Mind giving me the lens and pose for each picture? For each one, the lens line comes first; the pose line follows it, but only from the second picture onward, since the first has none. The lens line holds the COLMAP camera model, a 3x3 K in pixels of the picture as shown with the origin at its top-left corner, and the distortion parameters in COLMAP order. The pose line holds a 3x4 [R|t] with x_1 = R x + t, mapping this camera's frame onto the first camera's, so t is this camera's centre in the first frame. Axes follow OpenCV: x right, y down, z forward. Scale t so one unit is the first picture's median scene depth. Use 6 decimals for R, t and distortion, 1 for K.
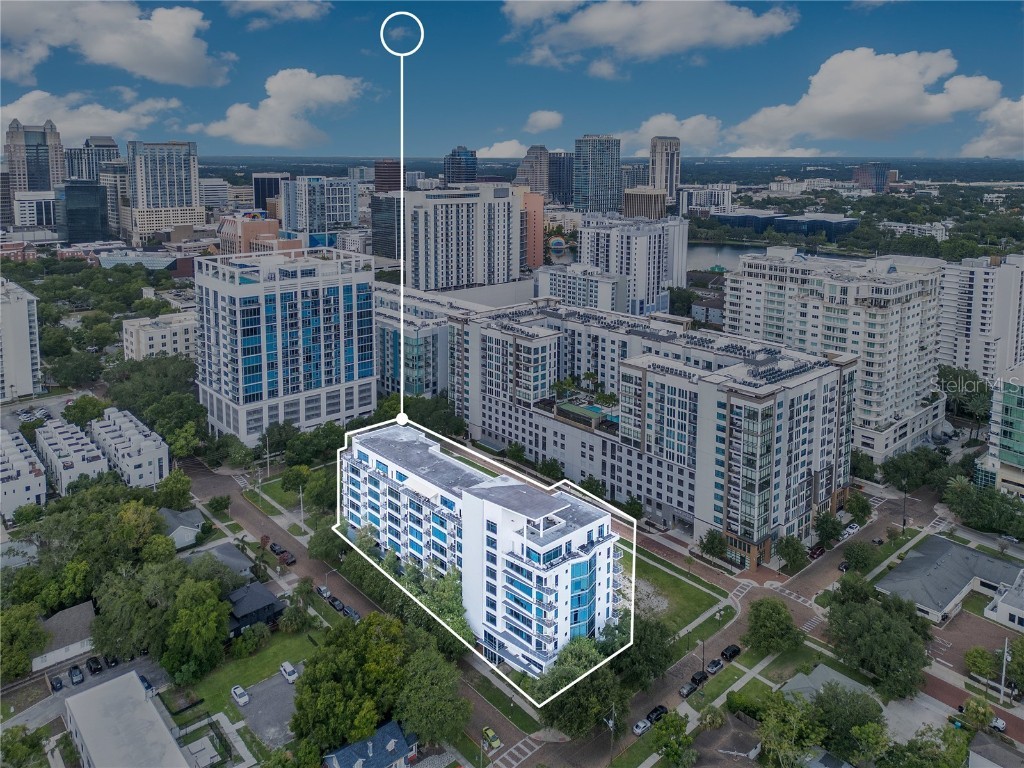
lens RADIAL K [[753.5, 0, 509.8], [0, 753.5, 239.9], [0, 0, 1]] dist [0.053119, -0.048289]
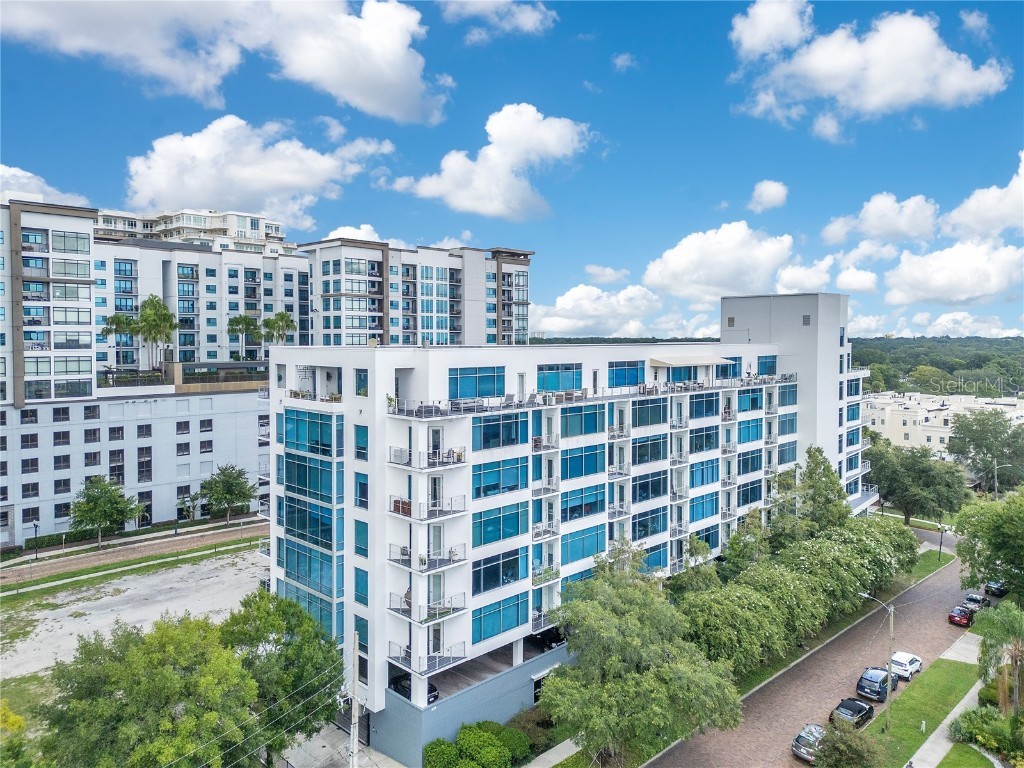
lens RADIAL K [[727.7, 0, 514.8], [0, 727.7, 365.5], [0, 0, 1]] dist [0.053852, -0.049570]
pose [[-0.054463, -0.041718, 0.997644, -0.394434], [0.109635, 0.992836, 0.047502, 0.232329], [-0.992479, 0.111963, -0.049499, 0.864549]]
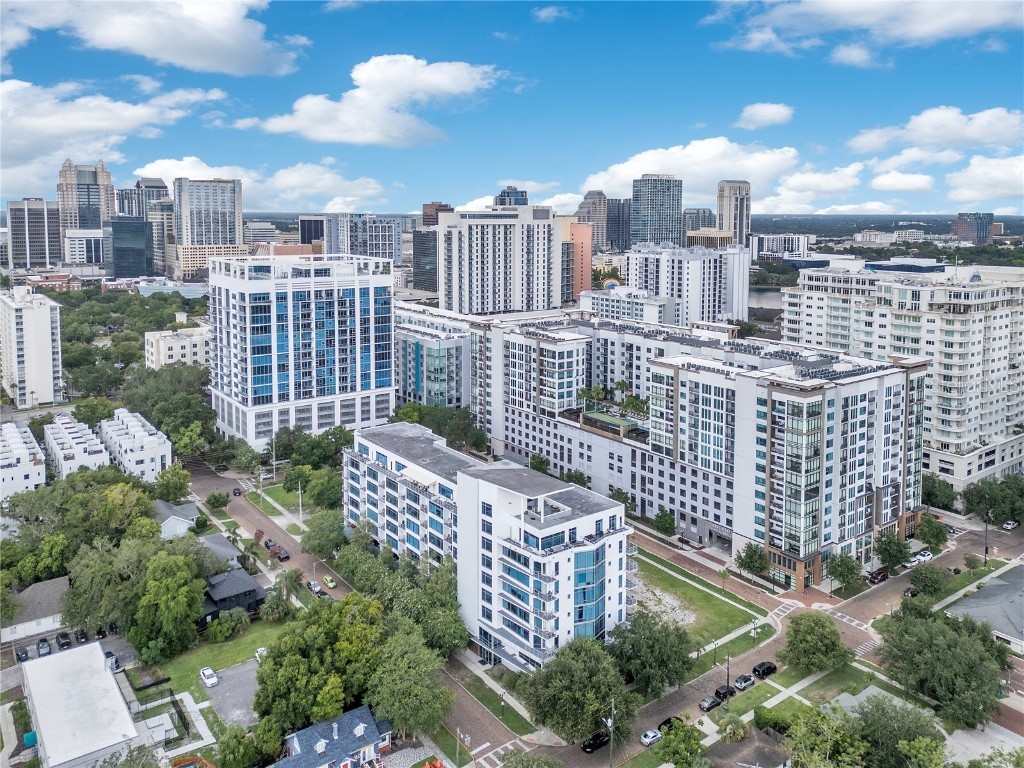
lens RADIAL K [[789.6, 0, 490.6], [0, 789.6, 283.4], [0, 0, 1]] dist [0.065178, -0.069426]
pose [[0.994920, 0.009107, -0.100259, 0.047891], [-0.011375, 0.999692, -0.022067, 0.089098], [0.100027, 0.023096, 0.994717, 0.041917]]
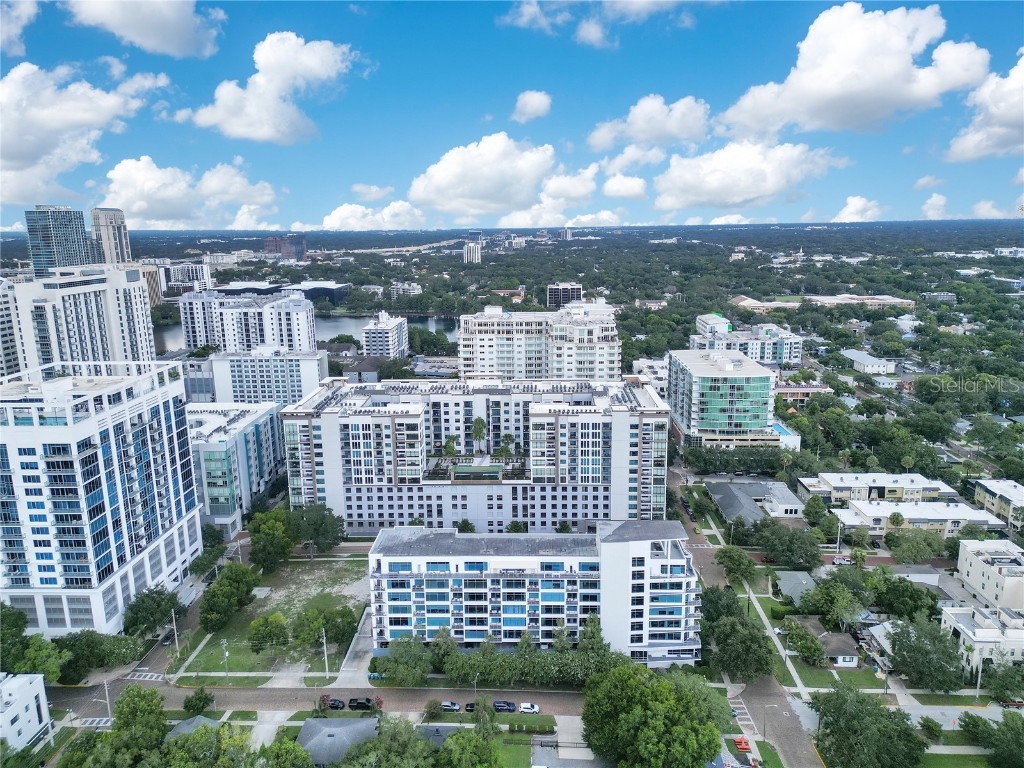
lens RADIAL K [[704.8, 0, 512.0], [0, 704.8, 384.0], [0, 0, 1]] dist [0.110929, -0.137006]
pose [[0.693973, -0.169540, 0.699755, -0.572332], [0.095647, 0.984975, 0.143788, -0.034914], [-0.713619, -0.032856, 0.699763, 0.271099]]
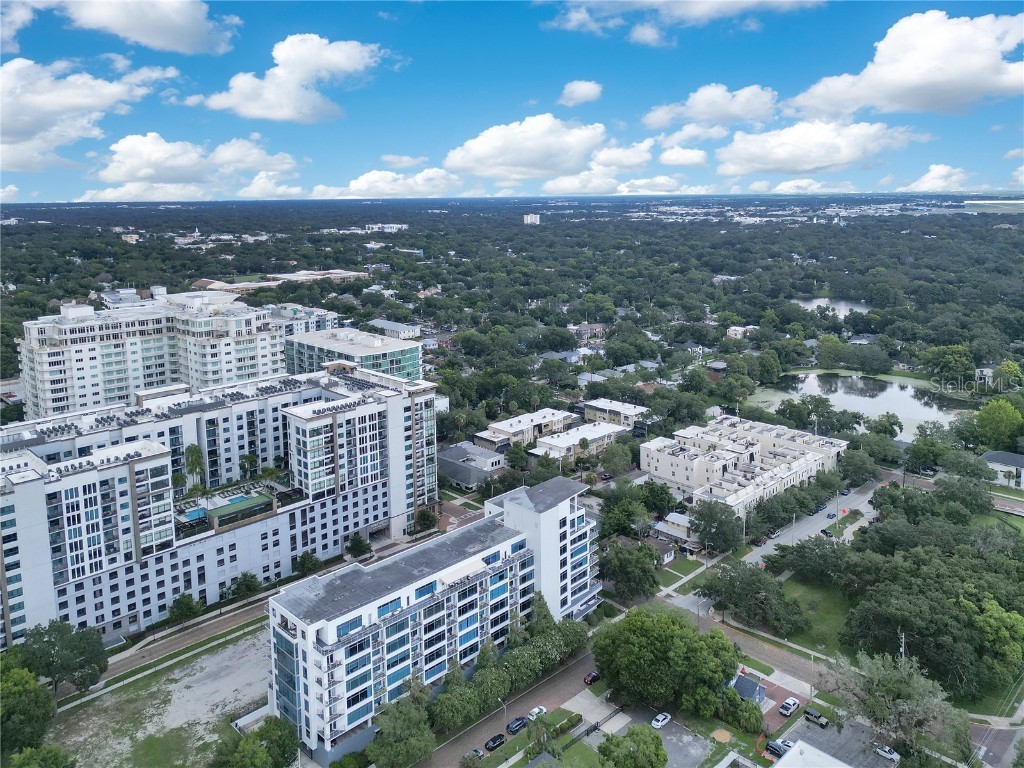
lens RADIAL K [[765.8, 0, 504.2], [0, 765.8, 316.5], [0, 0, 1]] dist [0.062849, -0.051775]
pose [[-0.040317, -0.157320, 0.986724, -0.749760], [0.122927, 0.979244, 0.161150, -0.082894], [-0.991596, 0.127792, -0.020141, 0.722259]]
